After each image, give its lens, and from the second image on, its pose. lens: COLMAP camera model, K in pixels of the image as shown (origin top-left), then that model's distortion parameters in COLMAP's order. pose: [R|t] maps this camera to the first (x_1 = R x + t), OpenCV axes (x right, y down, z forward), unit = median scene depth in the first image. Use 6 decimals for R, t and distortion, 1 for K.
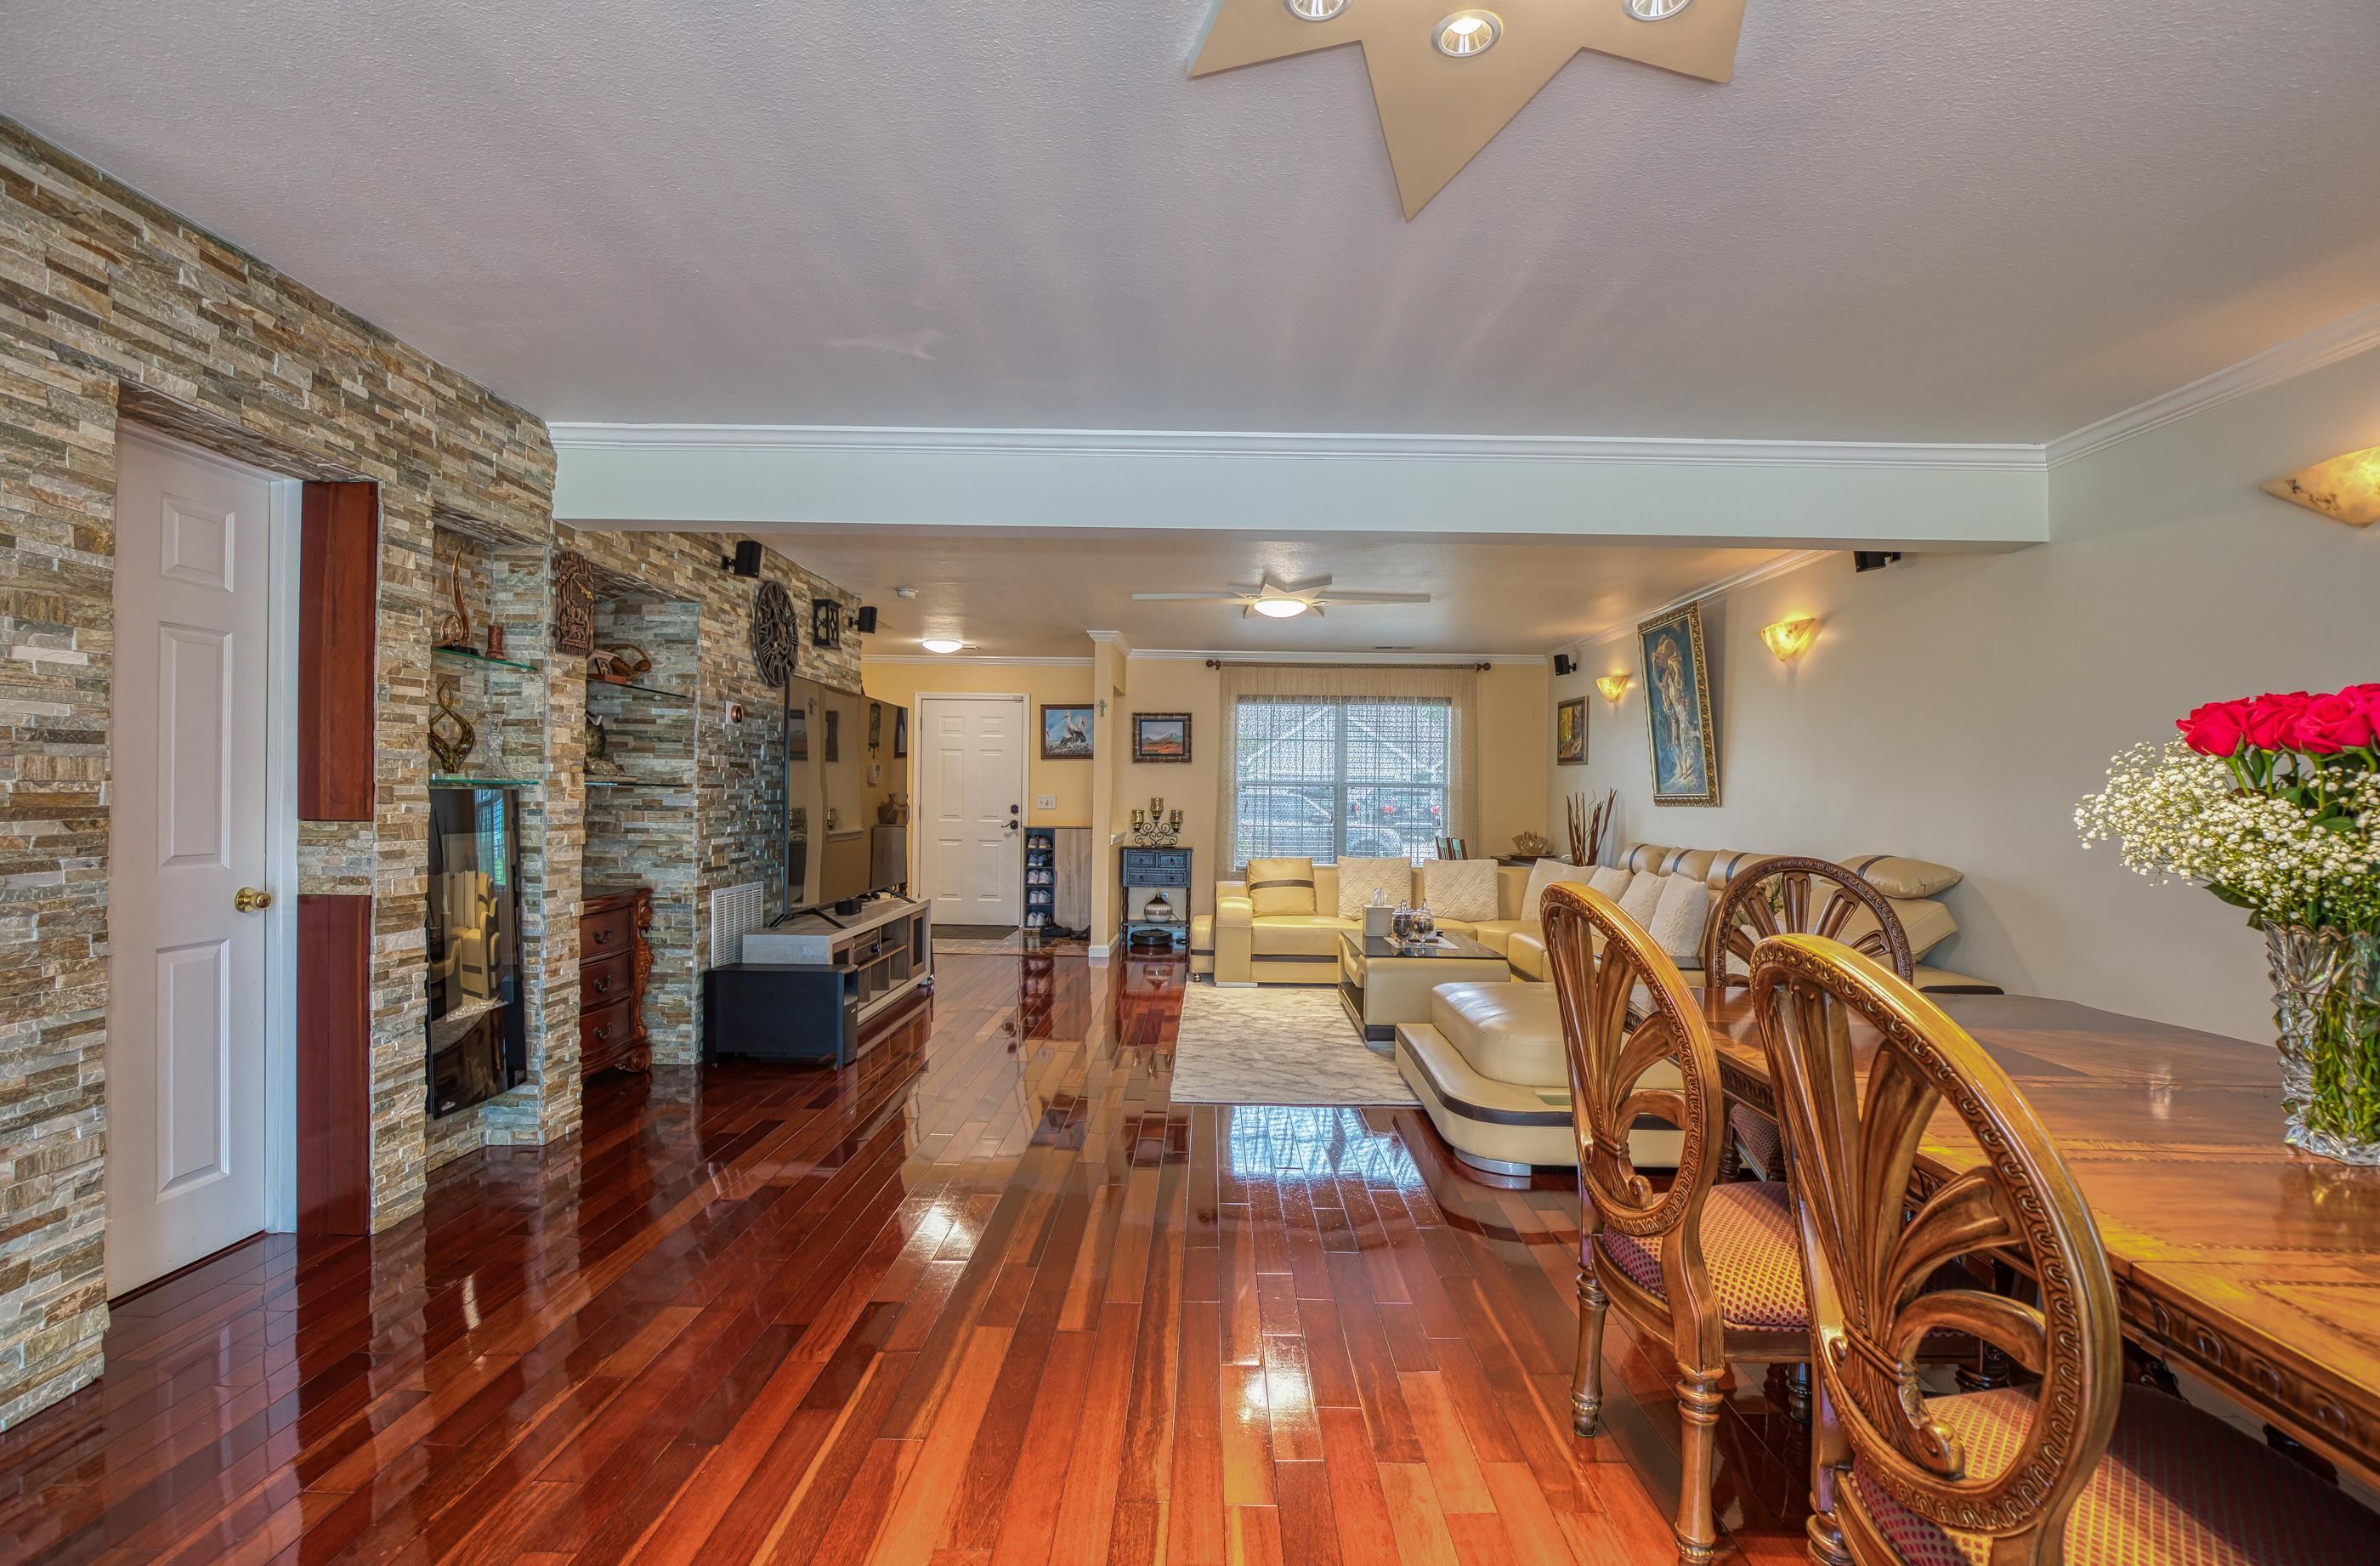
lens RADIAL K [[1082.4, 0, 1201.0], [0, 1082.4, 798.1], [0, 0, 1]] dist [-0.029115, 0.007384]
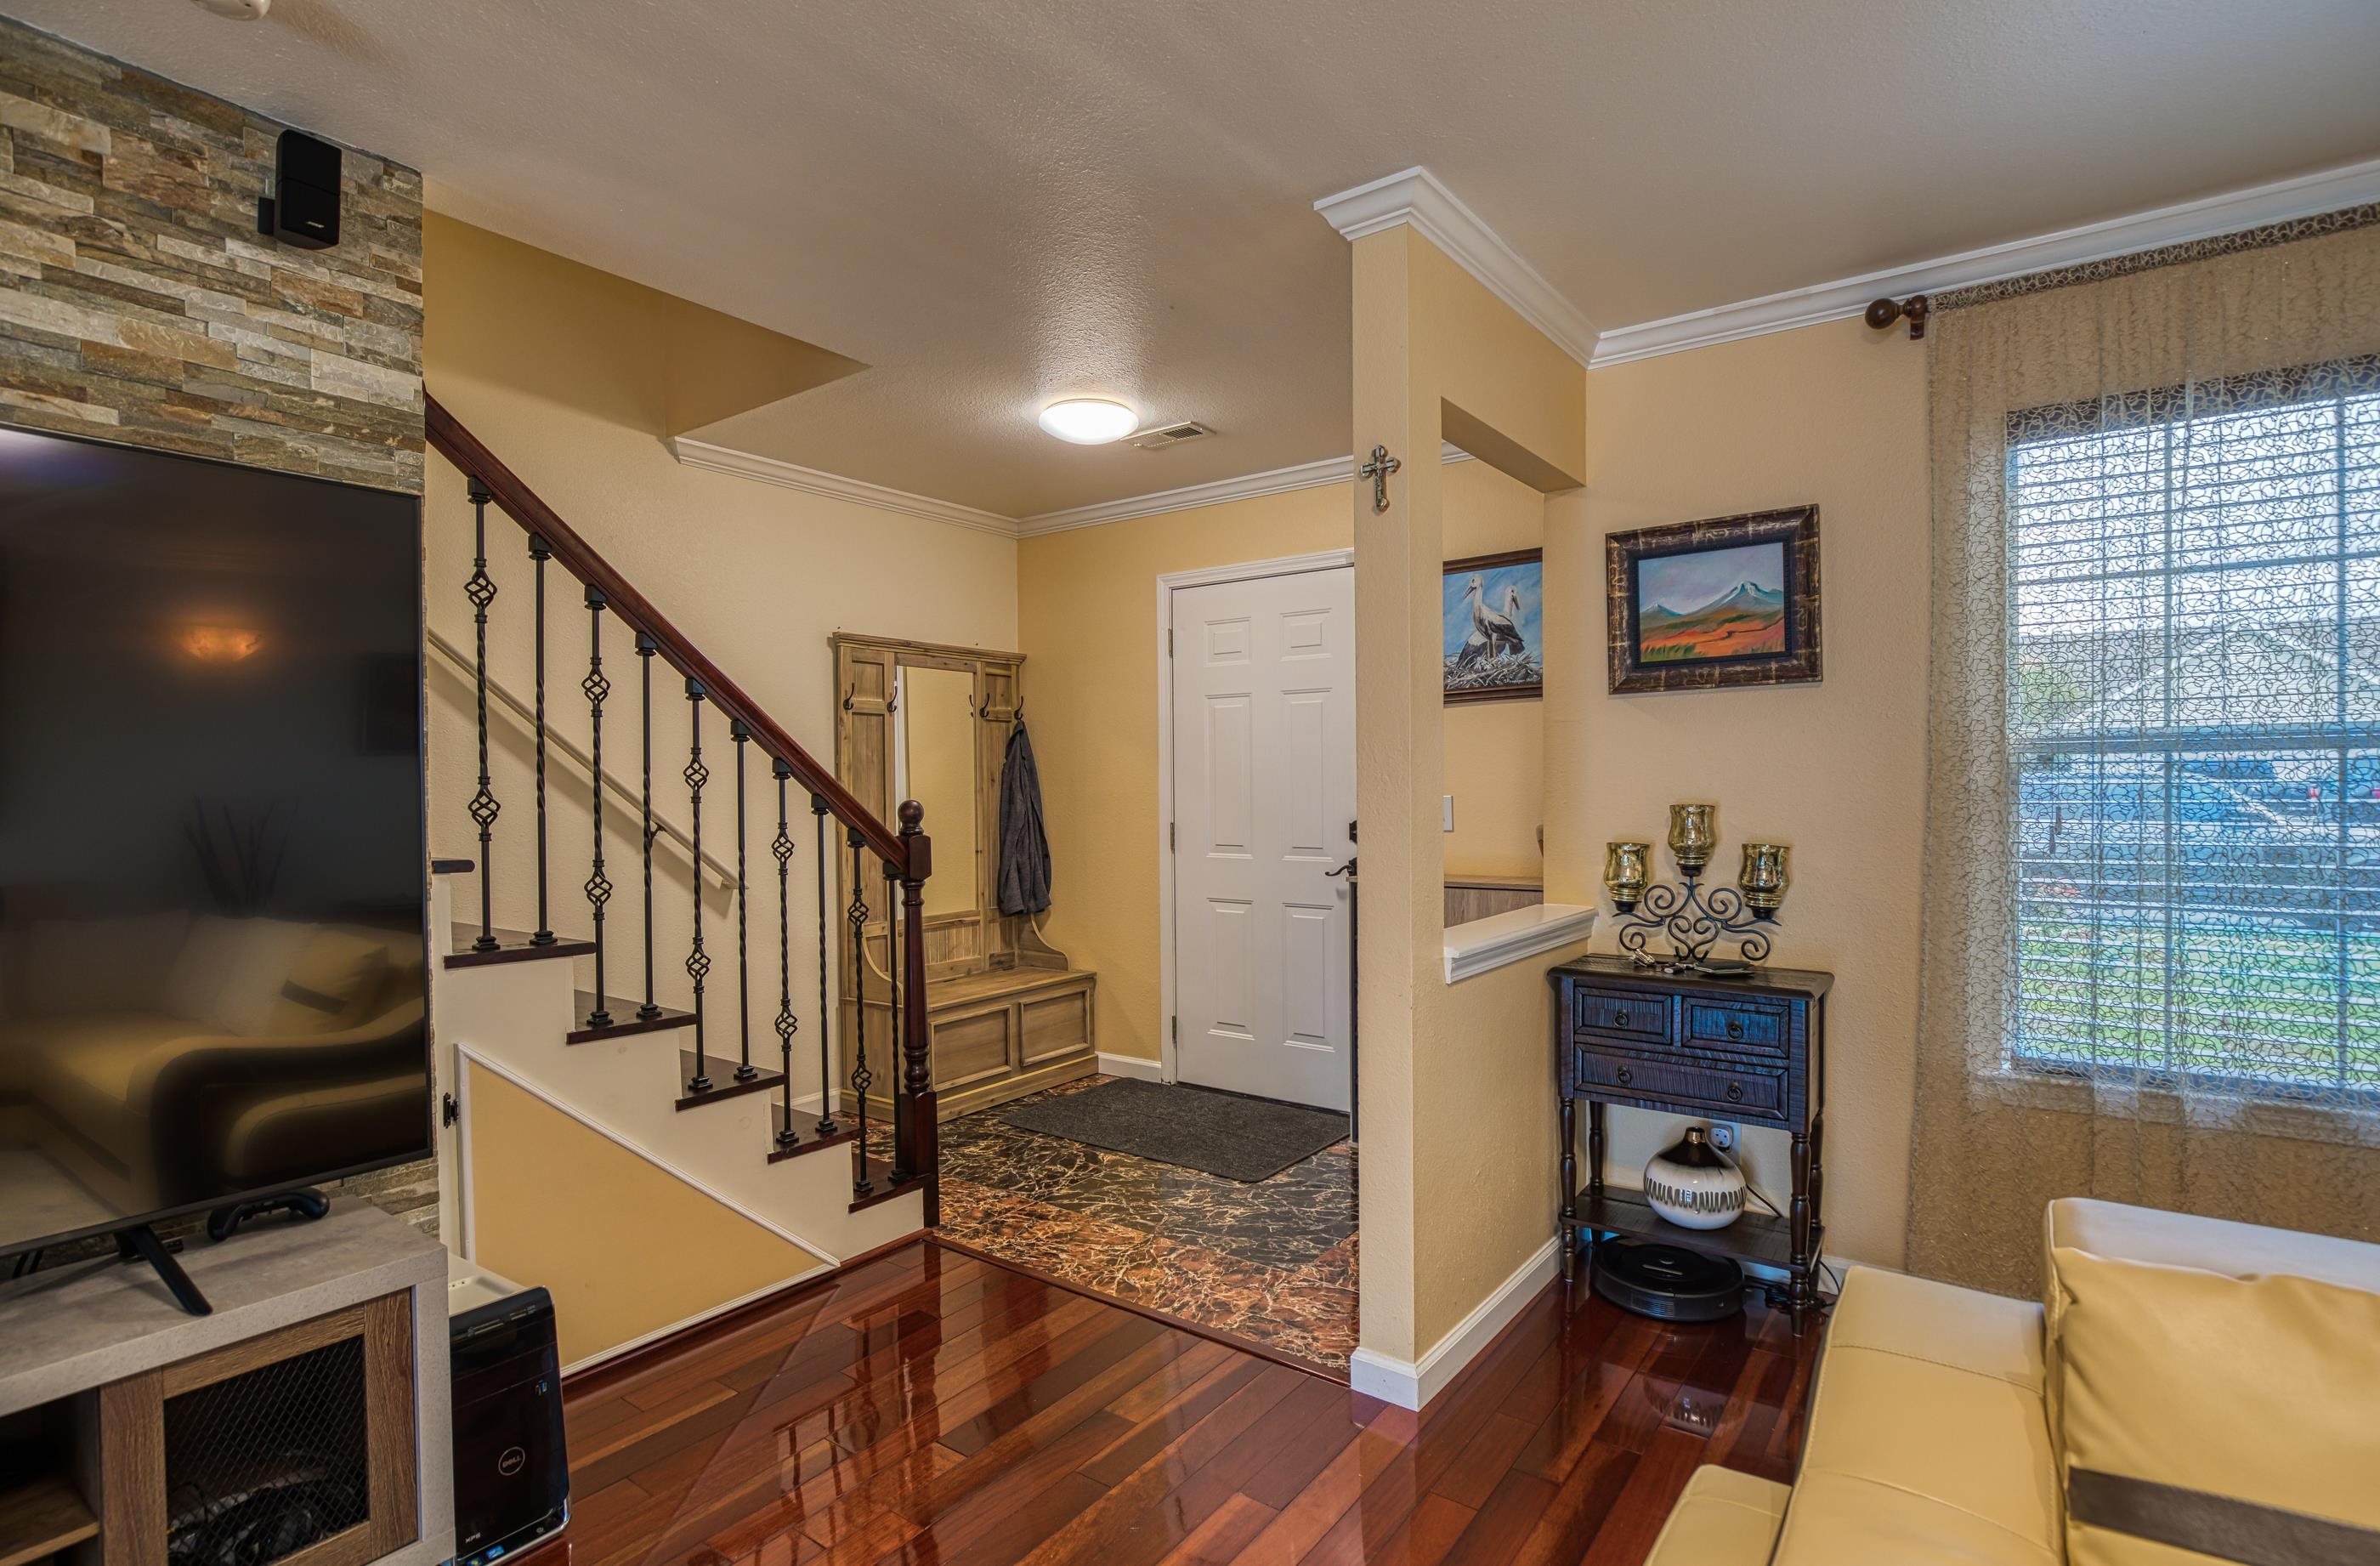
lens RADIAL K [[1169.0, 0, 1211.1], [0, 1169.0, 792.0], [0, 0, 1]] dist [-0.001795, 0.000580]
pose [[0.821852, -0.018556, -0.569399, 0.047283], [0.019763, 0.999796, -0.004058, -0.006729], [0.569358, -0.007918, 0.822051, 0.891213]]
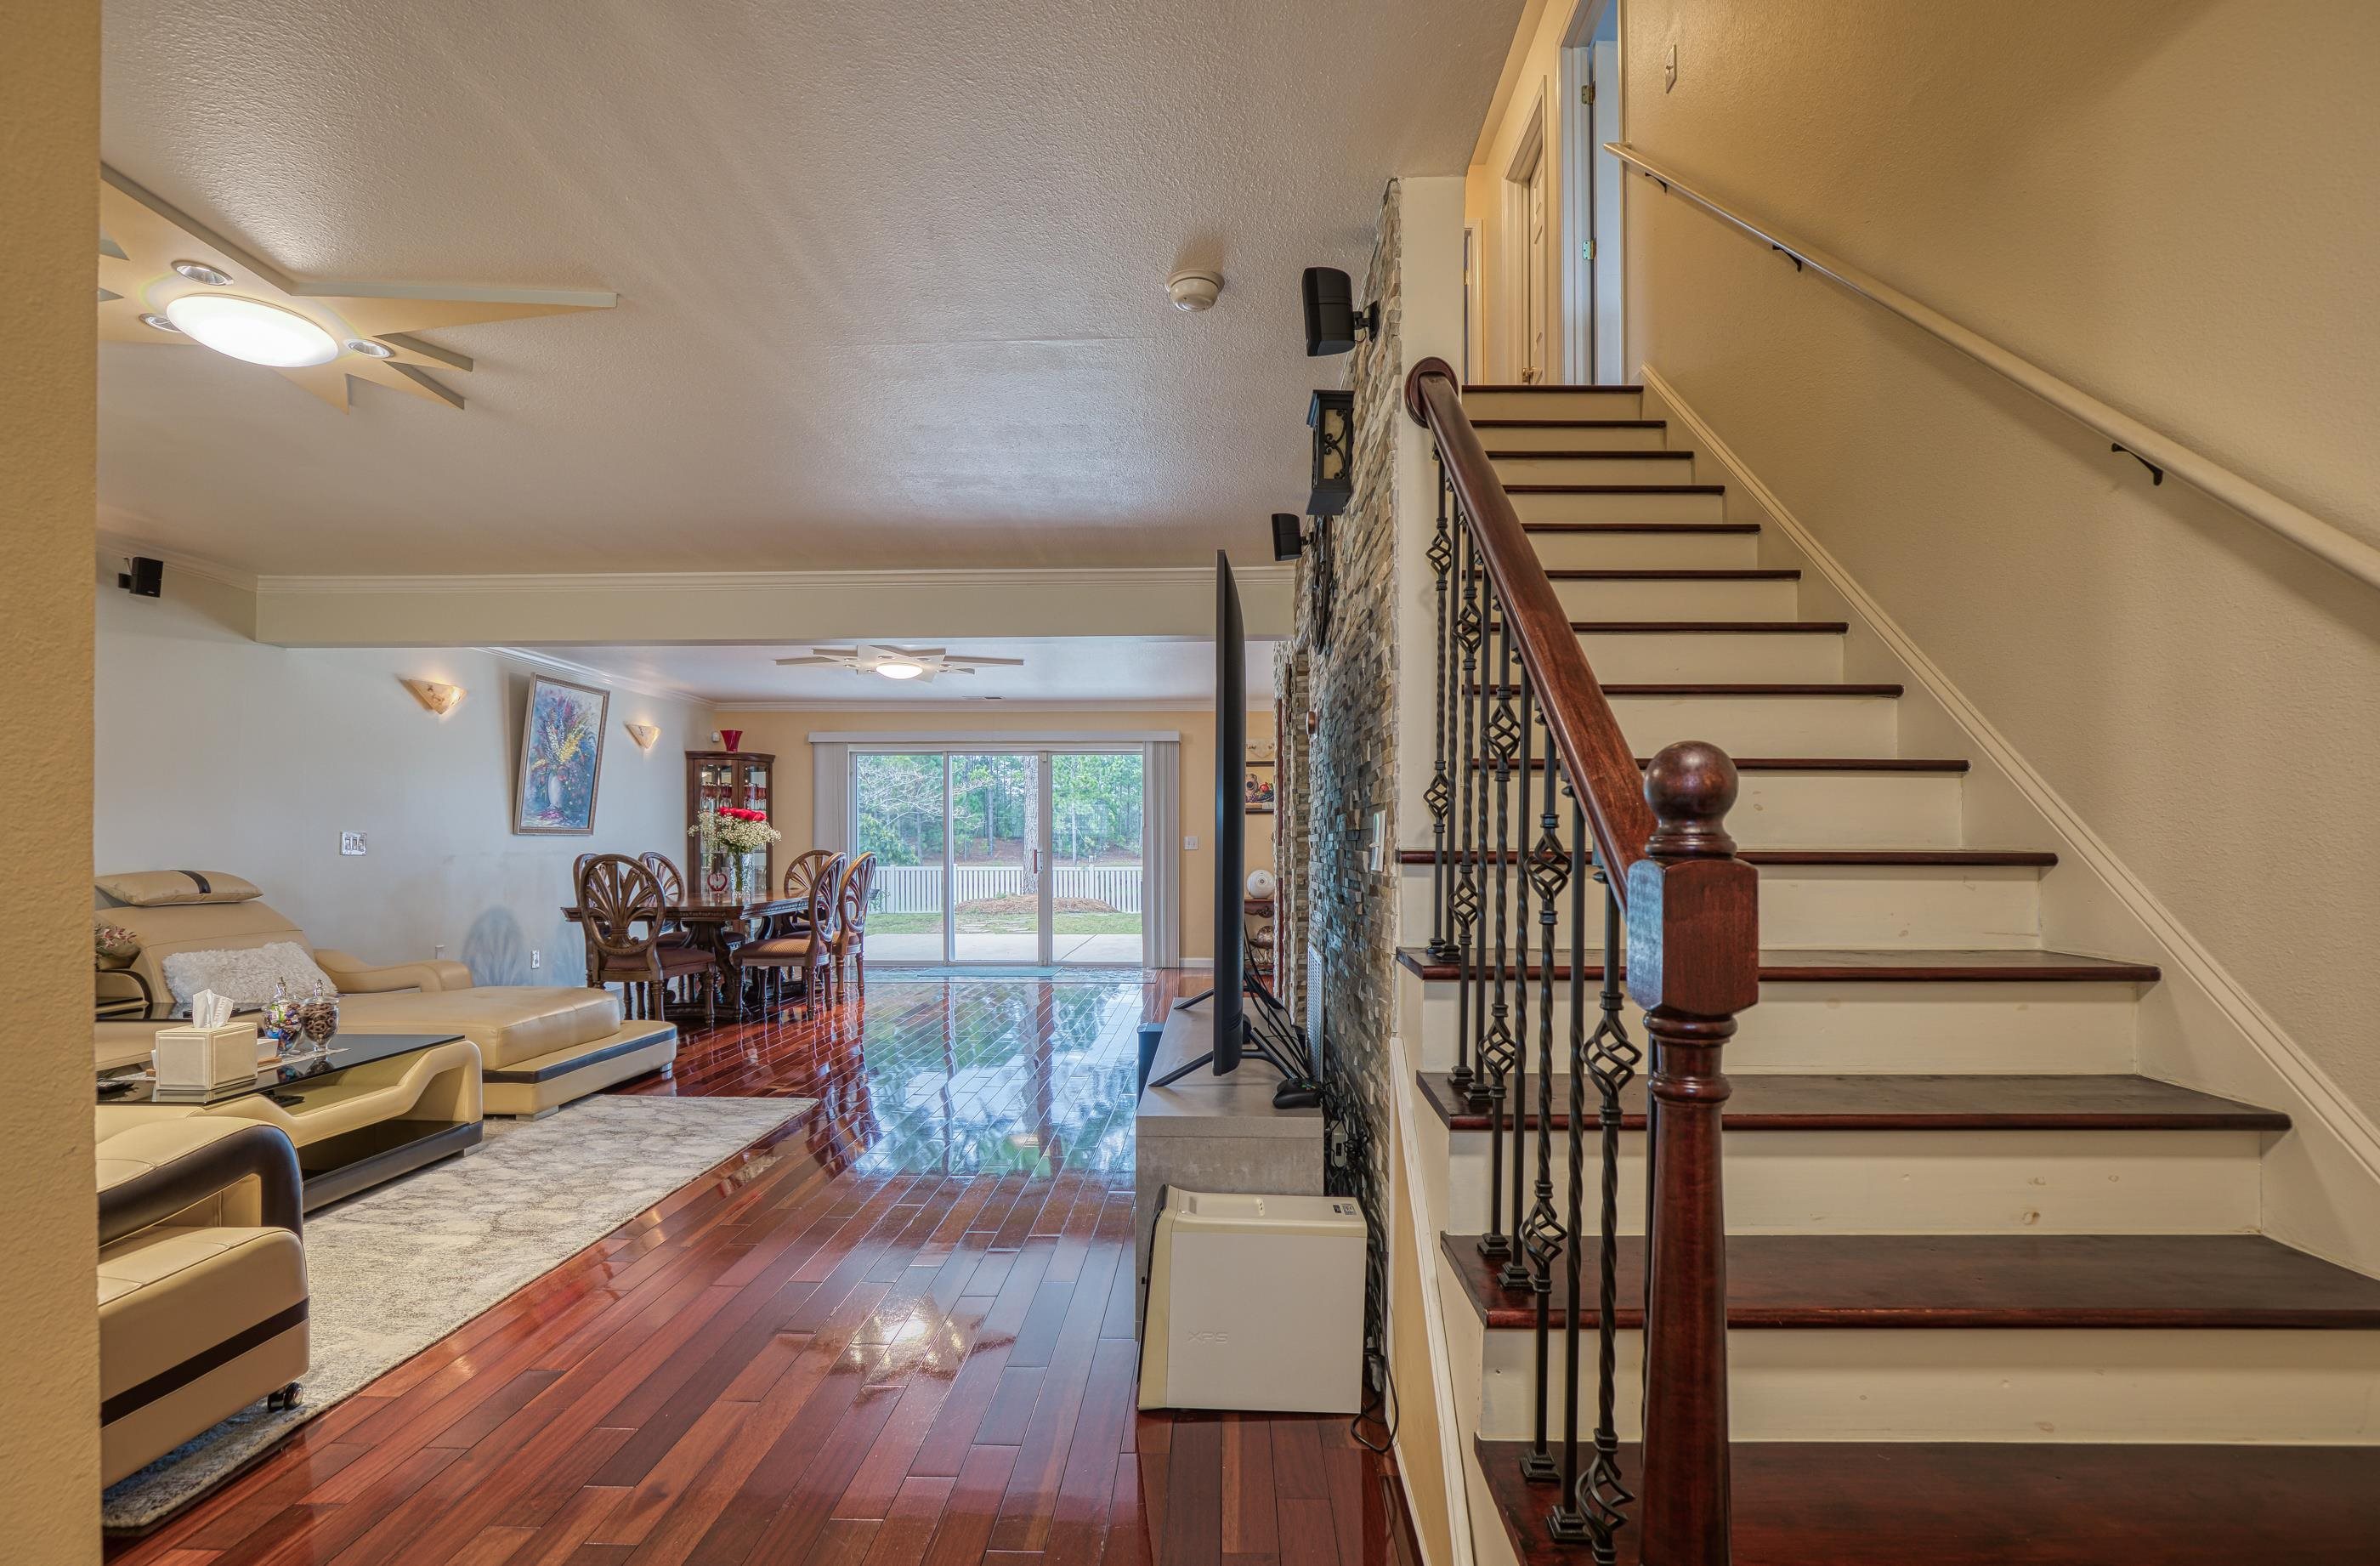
lens RADIAL K [[1101.4, 0, 1189.5], [0, 1101.4, 849.6], [0, 0, 1]] dist [-0.019650, 0.000647]
pose [[-0.999674, -0.014303, 0.021144, -0.276854], [-0.014139, 0.999869, 0.007859, 0.006161], [-0.021253, 0.007557, -0.999746, 1.364788]]
